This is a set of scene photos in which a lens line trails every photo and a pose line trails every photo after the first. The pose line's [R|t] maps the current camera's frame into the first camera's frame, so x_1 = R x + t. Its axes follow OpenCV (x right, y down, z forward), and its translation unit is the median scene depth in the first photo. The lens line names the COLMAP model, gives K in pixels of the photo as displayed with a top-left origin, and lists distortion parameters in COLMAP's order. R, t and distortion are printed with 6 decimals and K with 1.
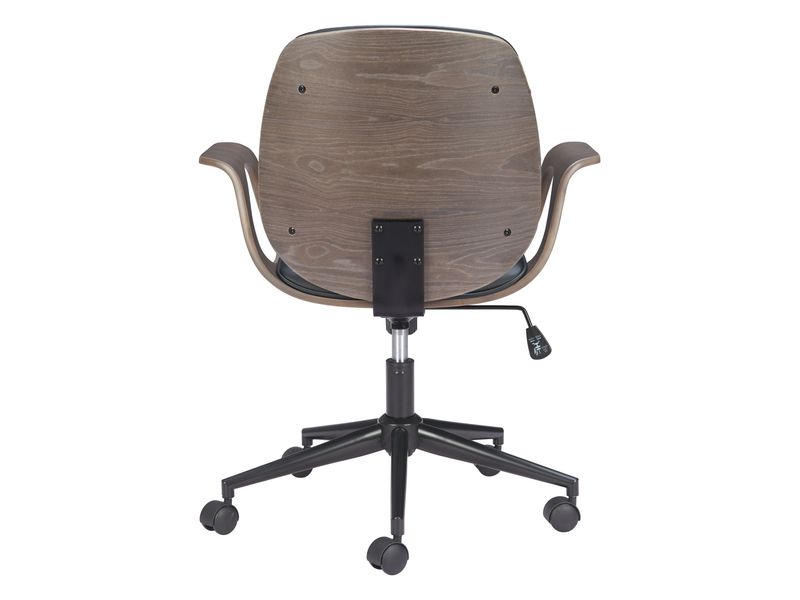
lens RADIAL K [[1636.8, 0, 400.0], [0, 1636.8, 300.0], [0, 0, 1]] dist [0.003900, 0.070515]
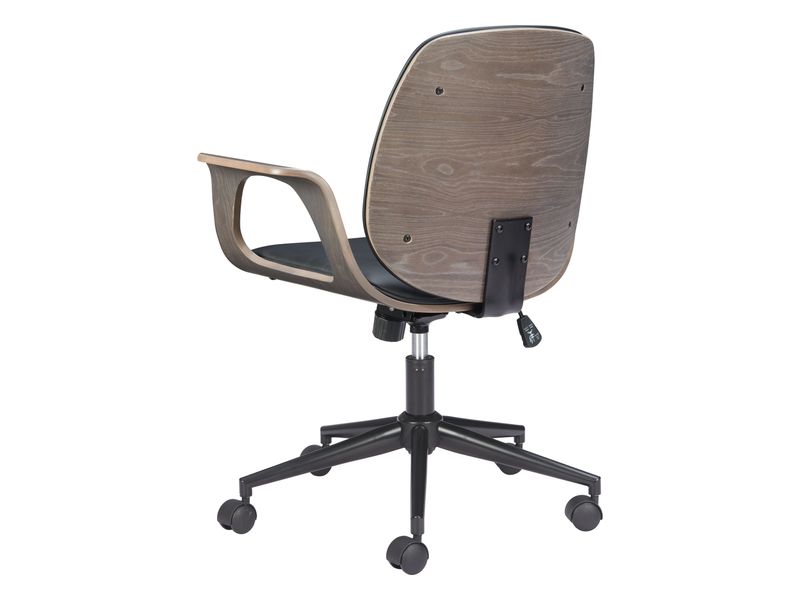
lens RADIAL K [[1636.8, 0, 400.0], [0, 1636.8, 300.0], [0, 0, 1]] dist [0.003900, 0.070515]
pose [[0.789103, -0.097004, 0.606553, -0.676118], [0.100824, 0.994514, 0.027882, -0.034453], [-0.605930, 0.039153, 0.794554, 0.244962]]
